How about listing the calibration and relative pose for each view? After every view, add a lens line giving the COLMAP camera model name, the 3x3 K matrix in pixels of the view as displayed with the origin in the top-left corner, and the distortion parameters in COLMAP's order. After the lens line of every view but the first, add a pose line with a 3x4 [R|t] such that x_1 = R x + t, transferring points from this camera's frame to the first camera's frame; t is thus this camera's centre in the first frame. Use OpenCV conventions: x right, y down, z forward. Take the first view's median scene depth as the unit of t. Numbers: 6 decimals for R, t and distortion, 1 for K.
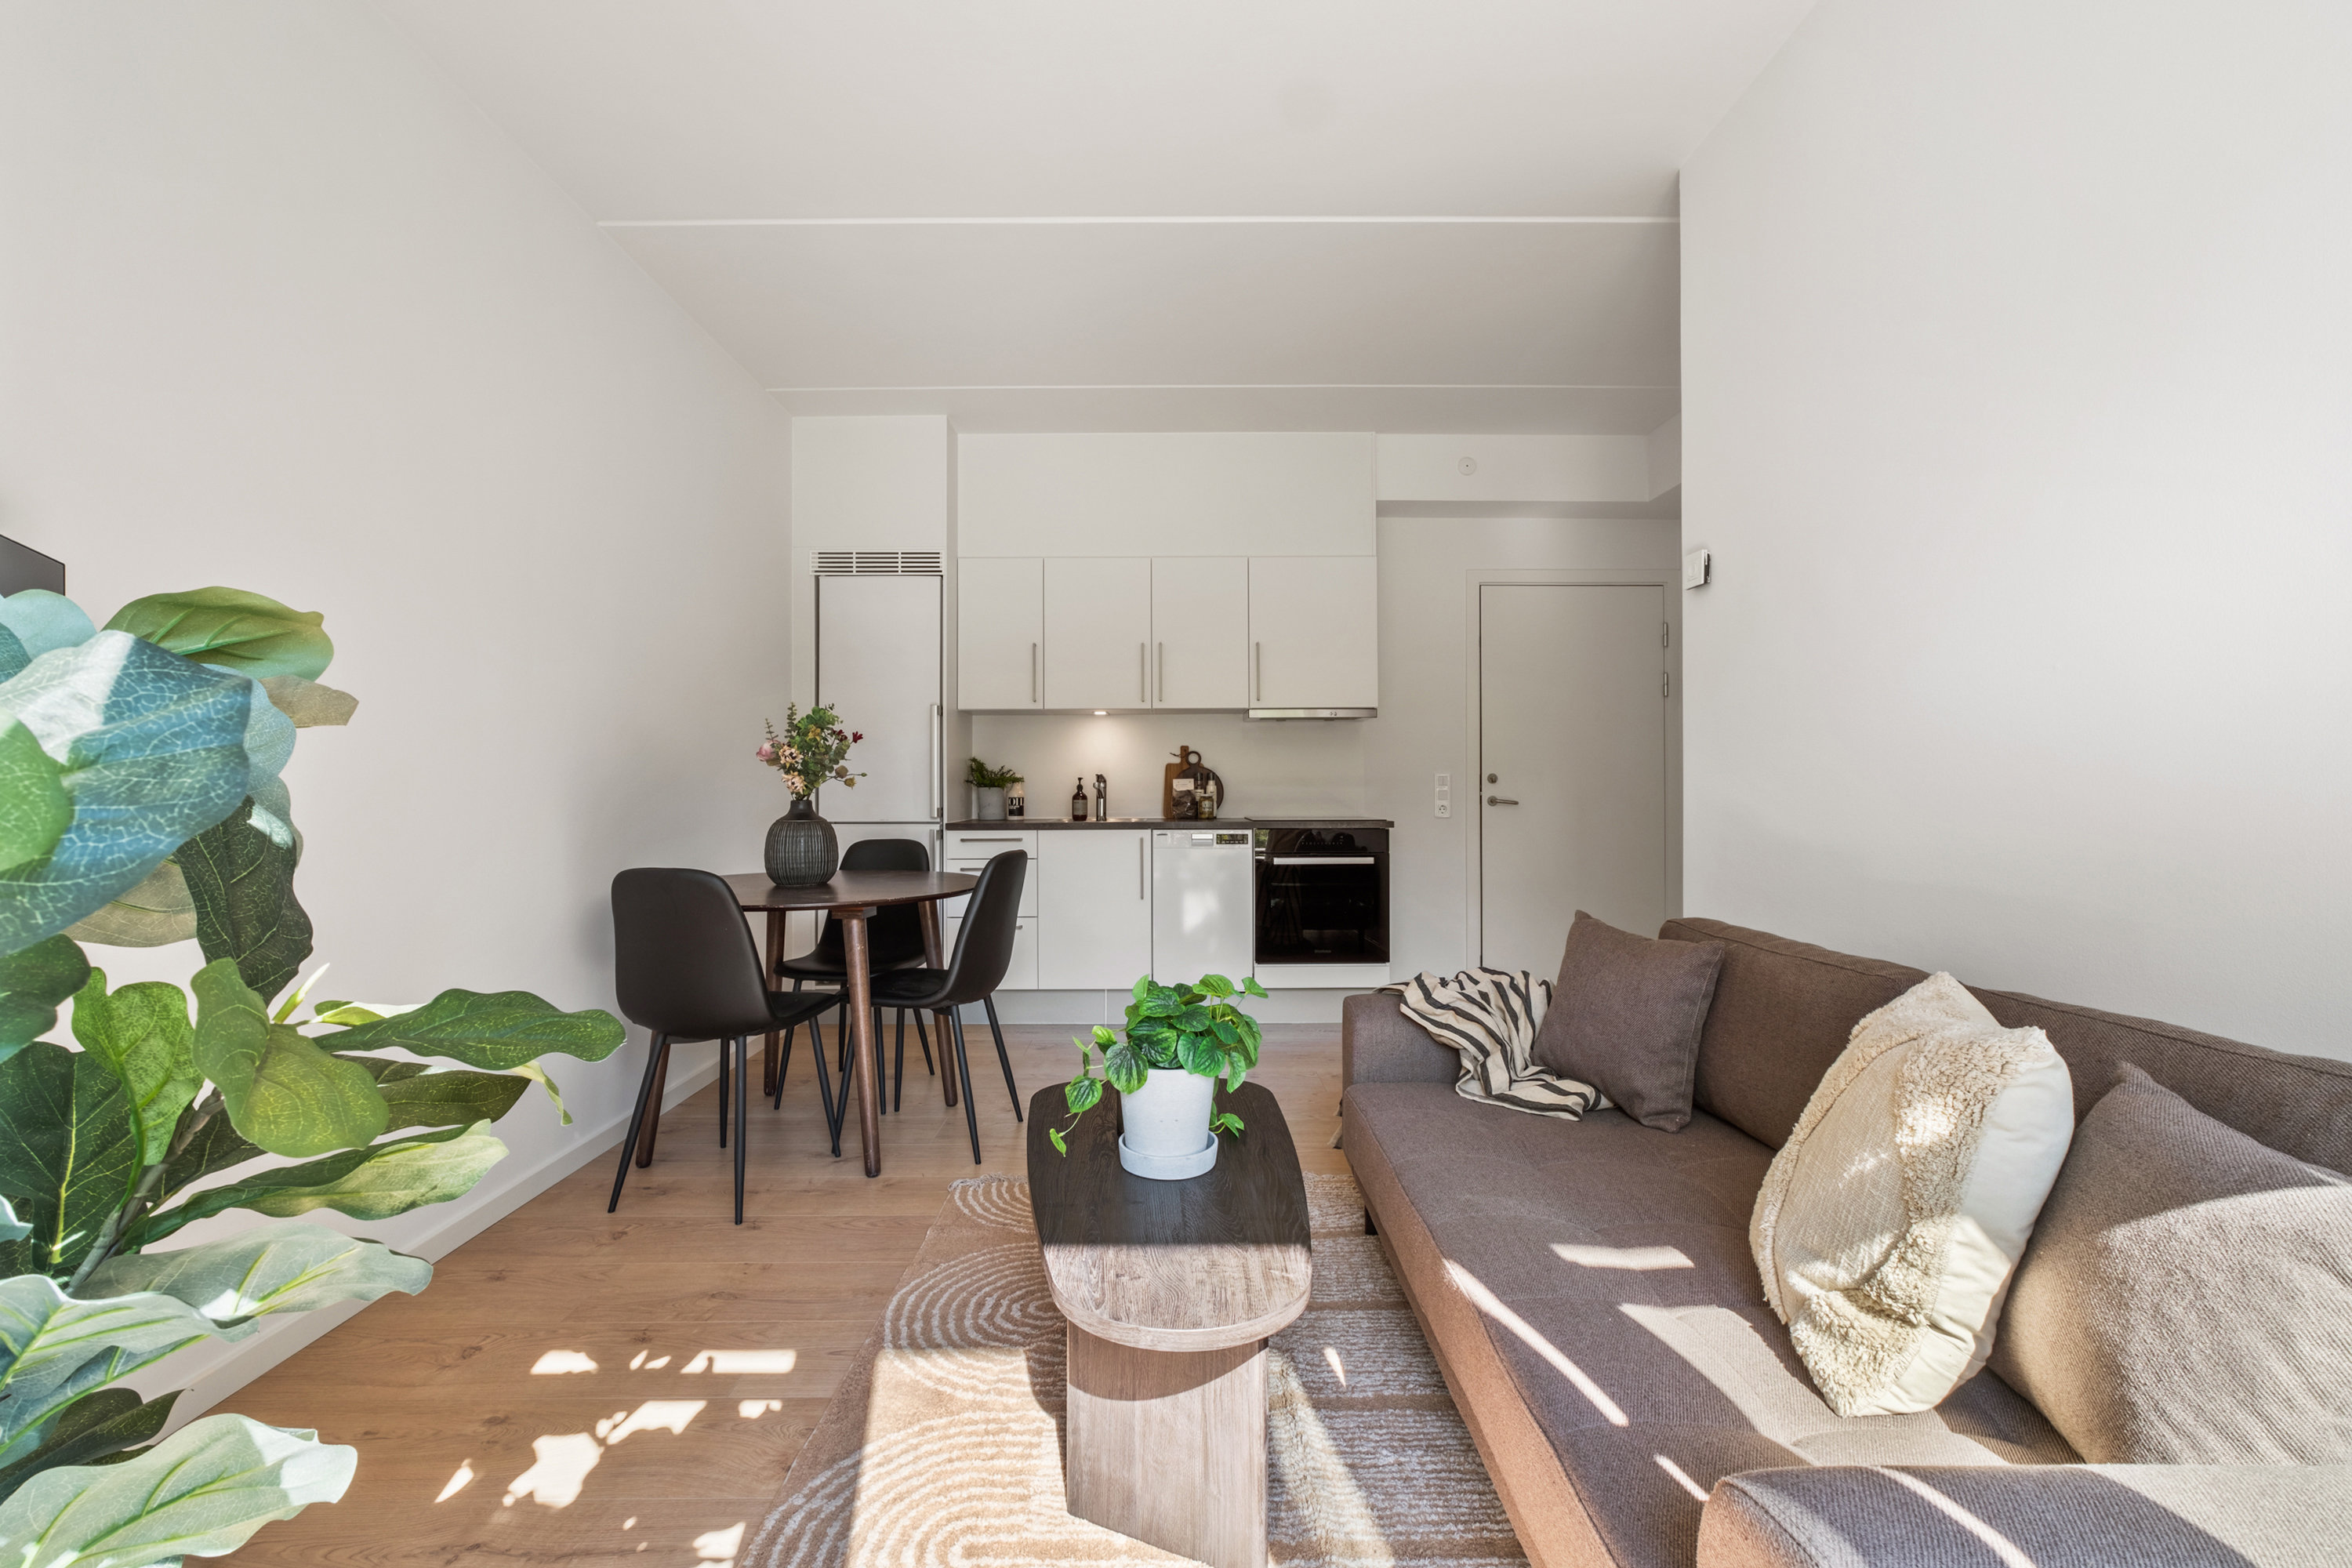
lens RADIAL K [[965.2, 0, 1176.3], [0, 965.2, 788.2], [0, 0, 1]] dist [-0.010842, 0.000032]
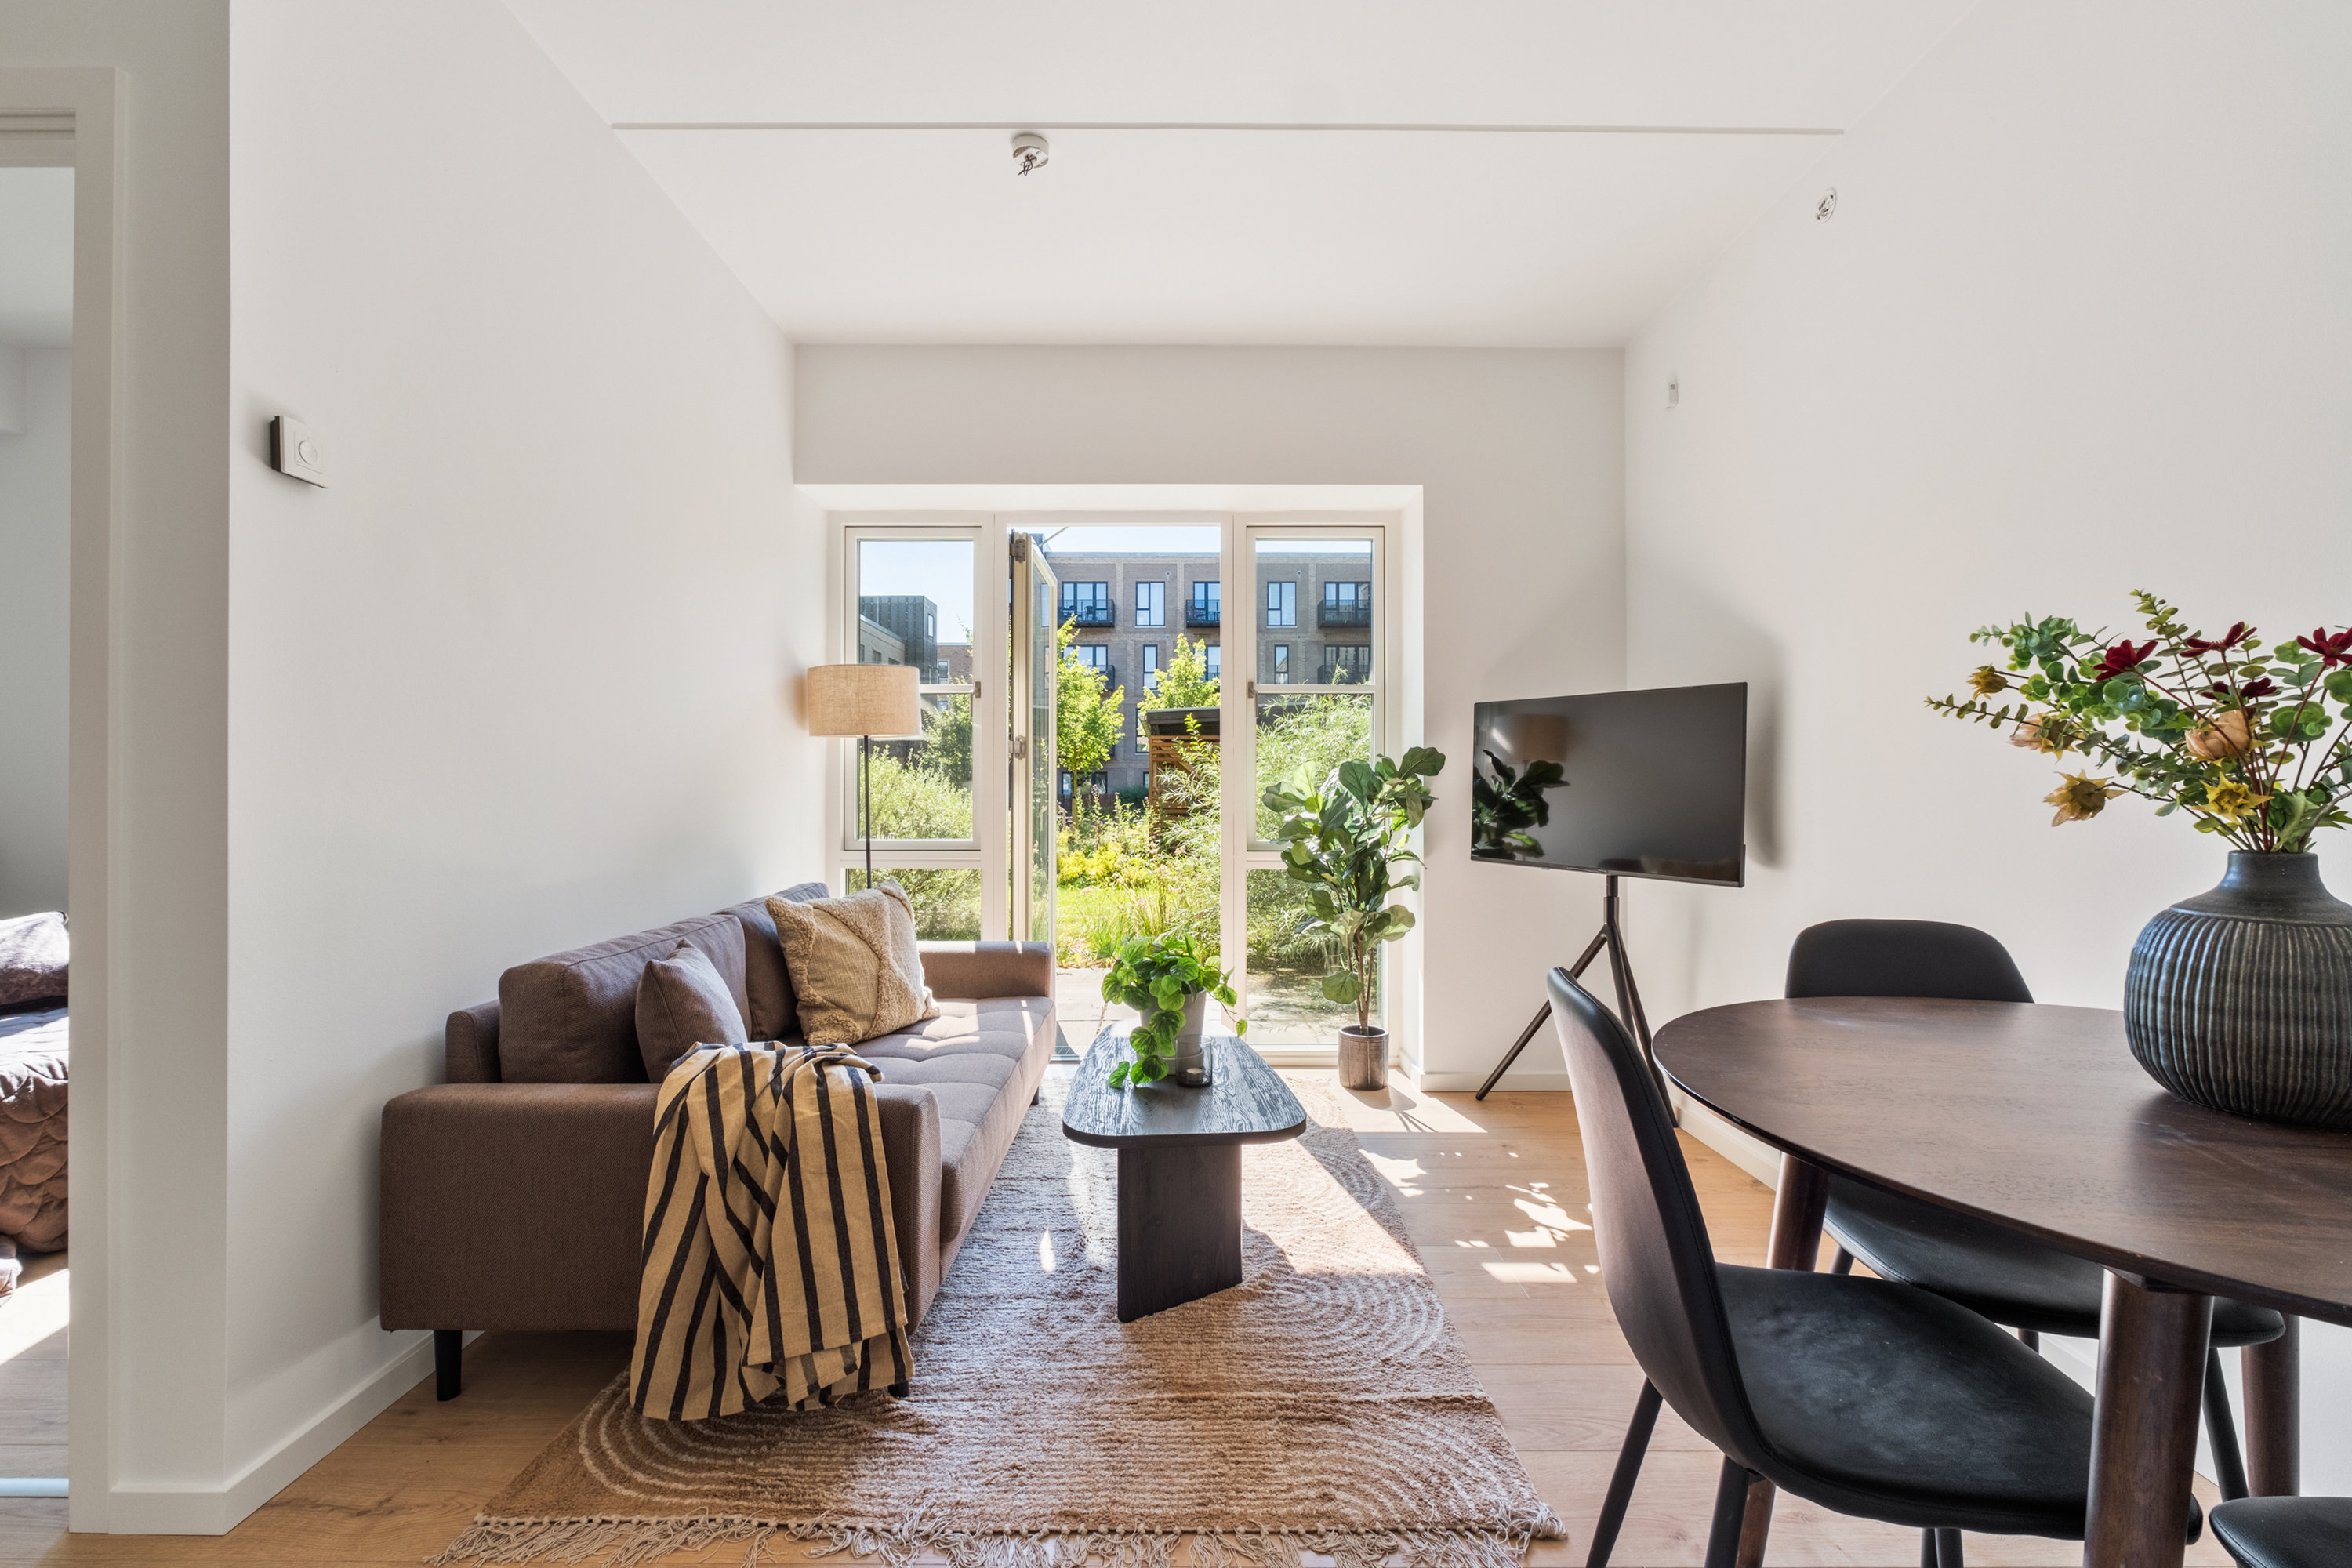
lens RADIAL K [[981.3, 0, 1175.4], [0, 981.3, 788.9], [0, 0, 1]] dist [-0.003183, 0.000582]
pose [[-0.999804, 0.002151, 0.019661, -0.016234], [0.002073, 0.999990, -0.003938, -0.011919], [-0.019669, -0.003897, -0.999799, 1.373344]]
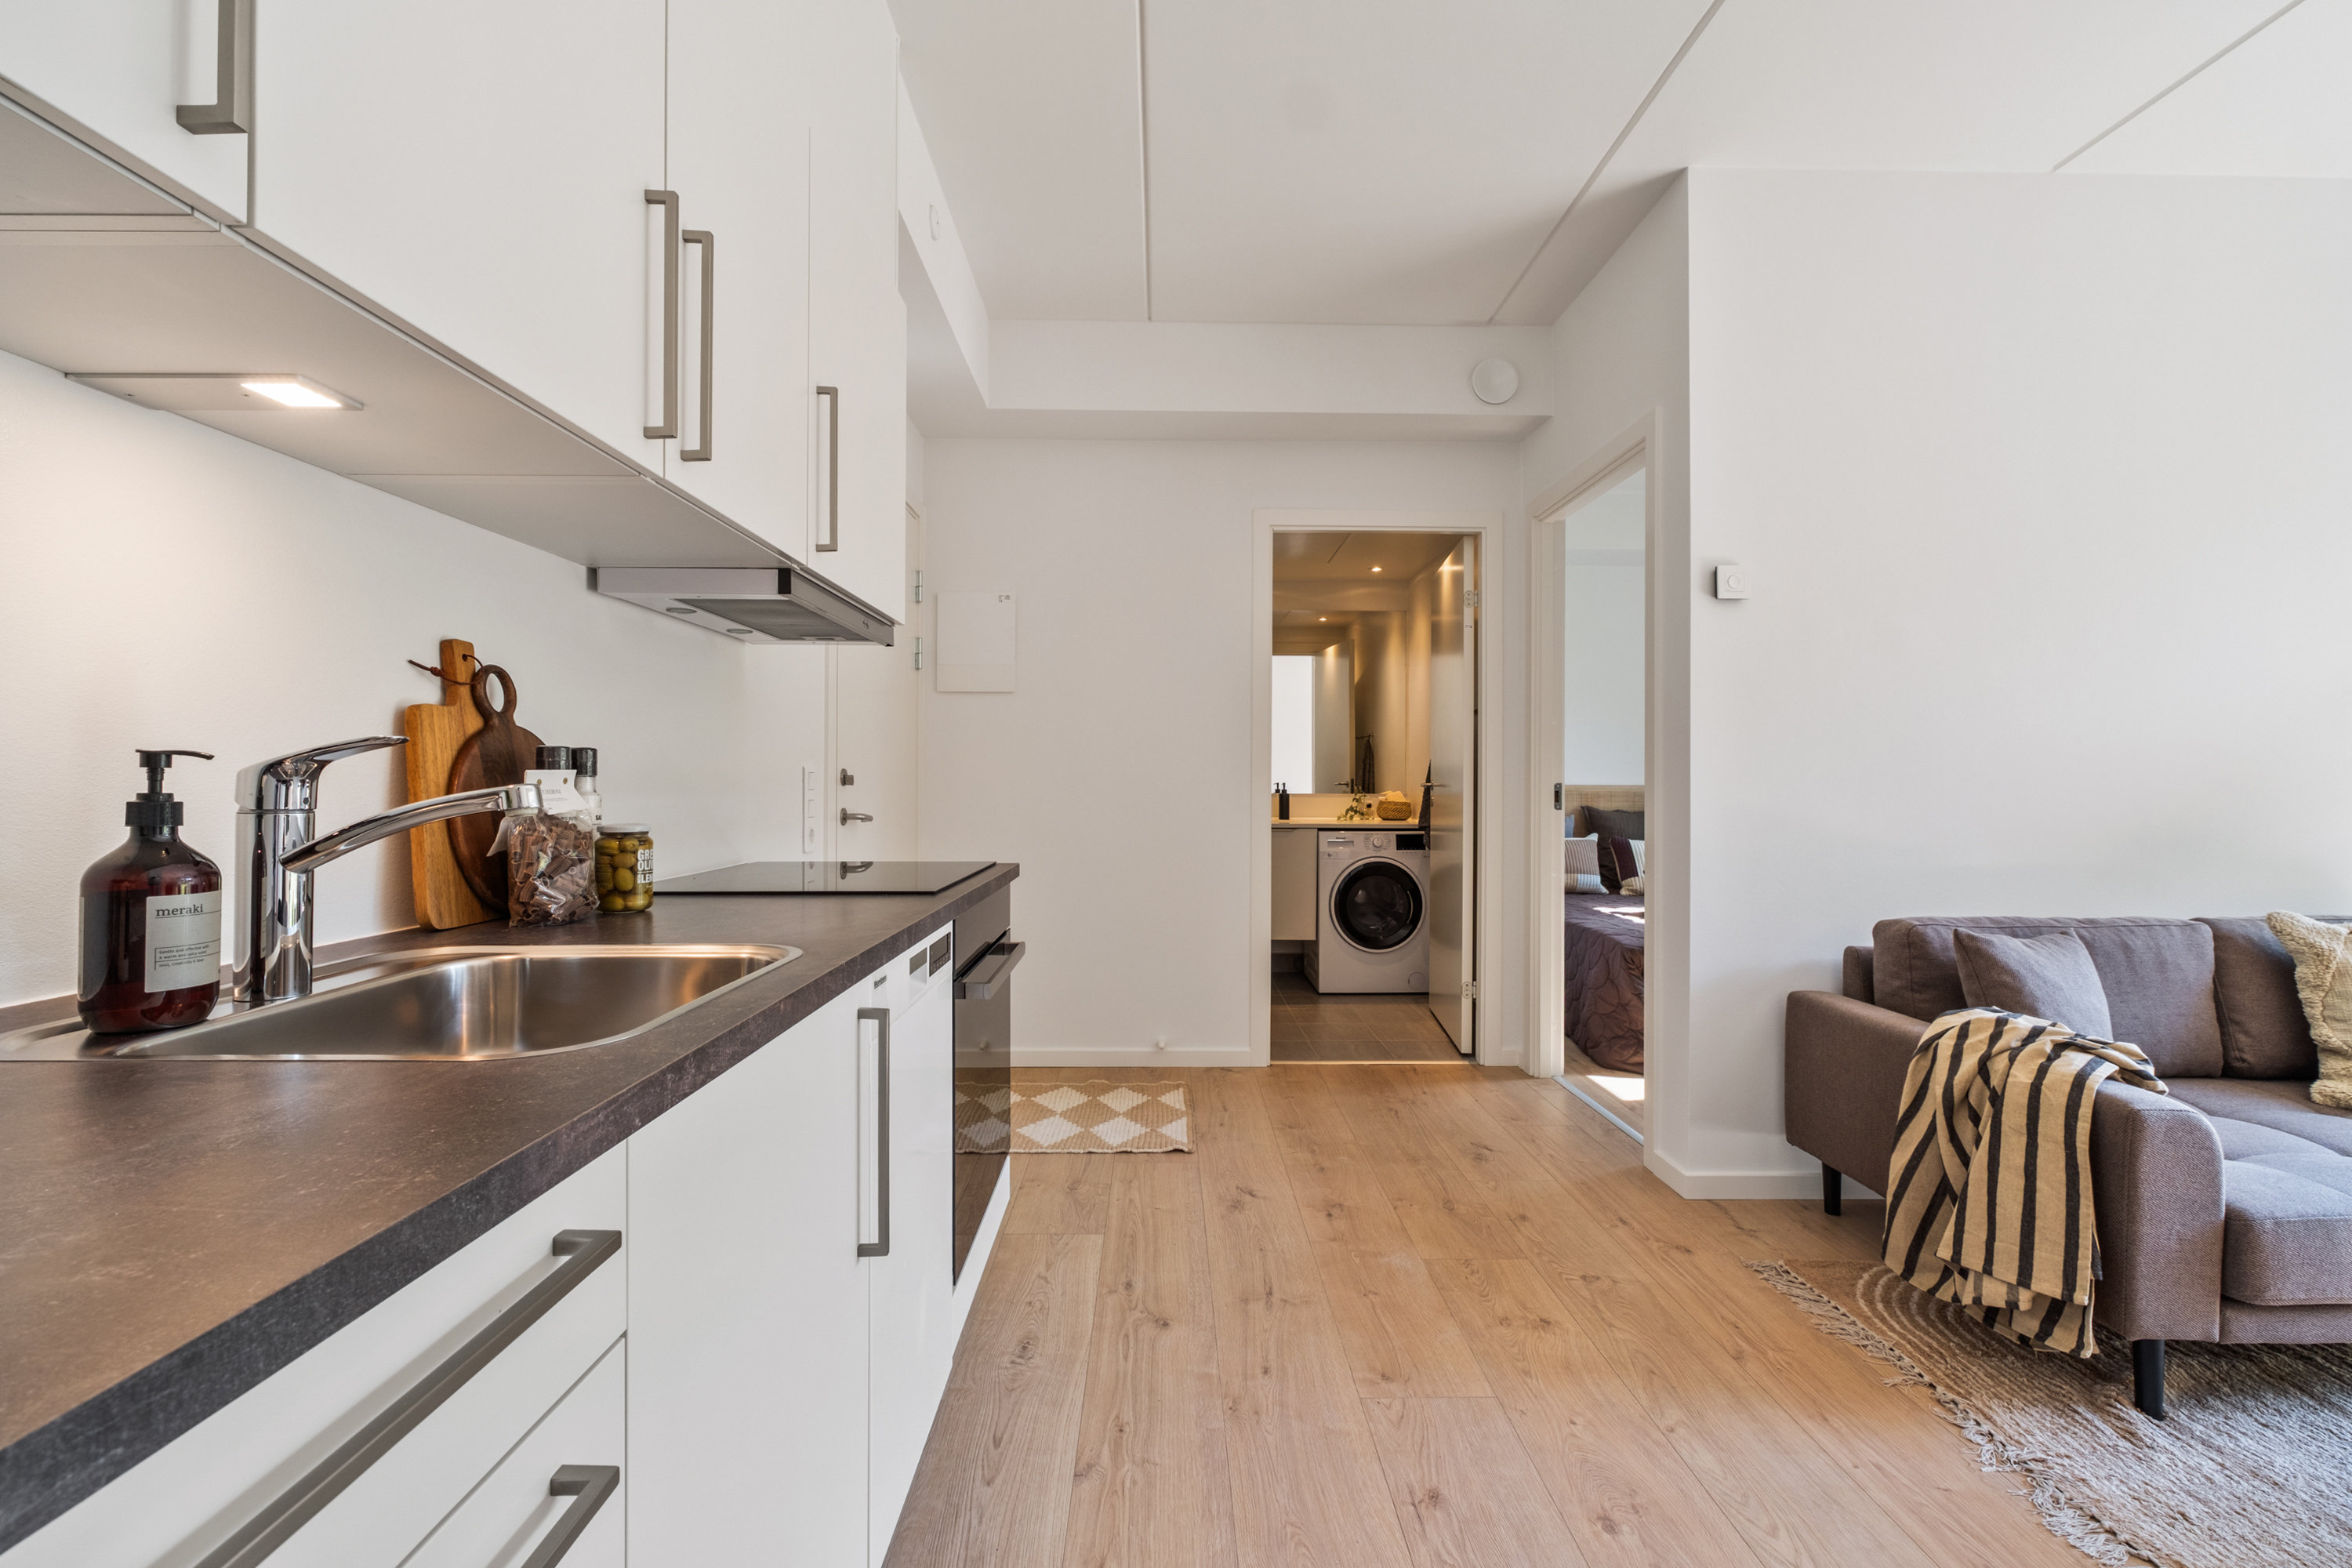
lens RADIAL K [[981.3, 0, 1175.4], [0, 981.3, 788.9], [0, 0, 1]] dist [-0.003183, 0.000582]
pose [[0.003929, -0.002366, 0.999989, -0.420834], [-0.005929, 0.999980, 0.002389, -0.010687], [-0.999975, -0.005938, 0.003915, 1.350271]]
